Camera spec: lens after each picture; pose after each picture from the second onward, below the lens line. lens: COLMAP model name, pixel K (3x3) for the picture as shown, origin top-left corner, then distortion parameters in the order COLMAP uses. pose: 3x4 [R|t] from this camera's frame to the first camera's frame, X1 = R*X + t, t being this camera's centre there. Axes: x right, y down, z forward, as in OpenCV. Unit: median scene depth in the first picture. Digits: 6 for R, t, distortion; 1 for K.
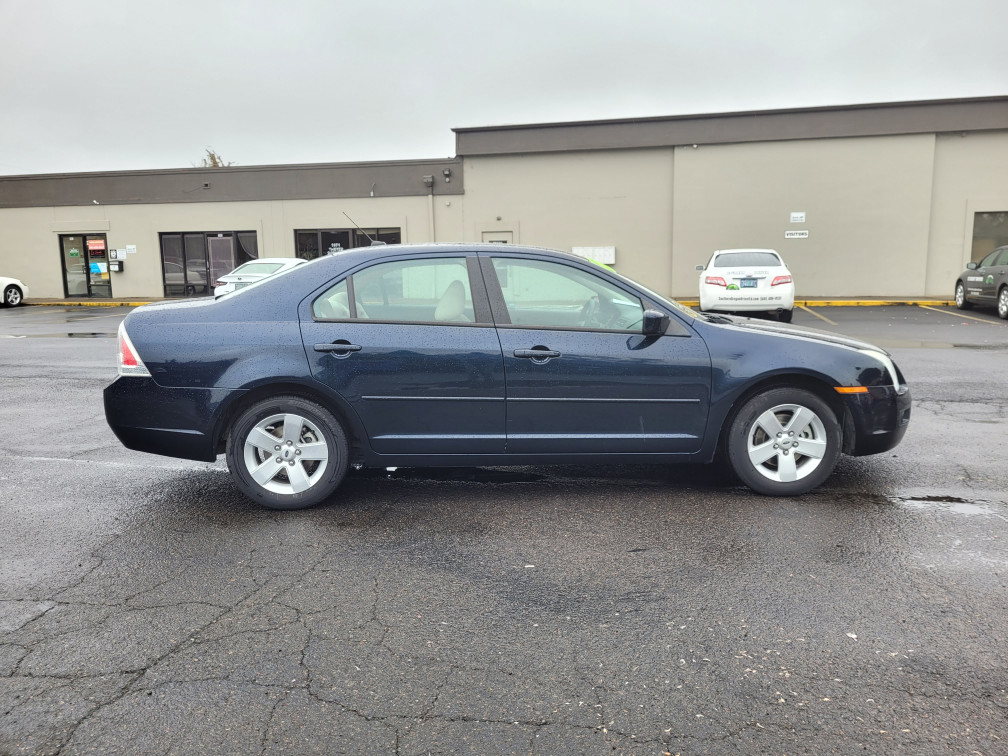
lens RADIAL K [[821.5, 0, 504.0], [0, 821.5, 378.0], [0, 0, 1]] dist [0.006059, -0.001405]
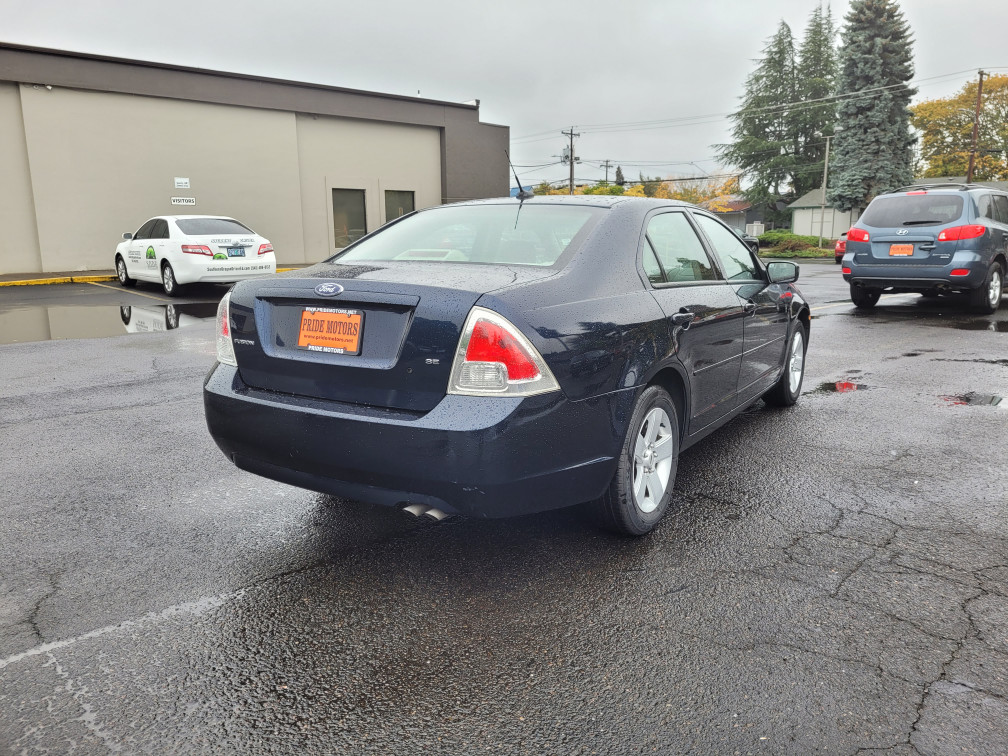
lens RADIAL K [[821.5, 0, 504.0], [0, 821.5, 378.0], [0, 0, 1]] dist [0.006059, -0.001405]
pose [[0.509121, -0.141532, 0.848979, -0.360484], [0.115456, 0.988703, 0.095588, -0.027450], [-0.852916, 0.049354, 0.519710, 0.258605]]
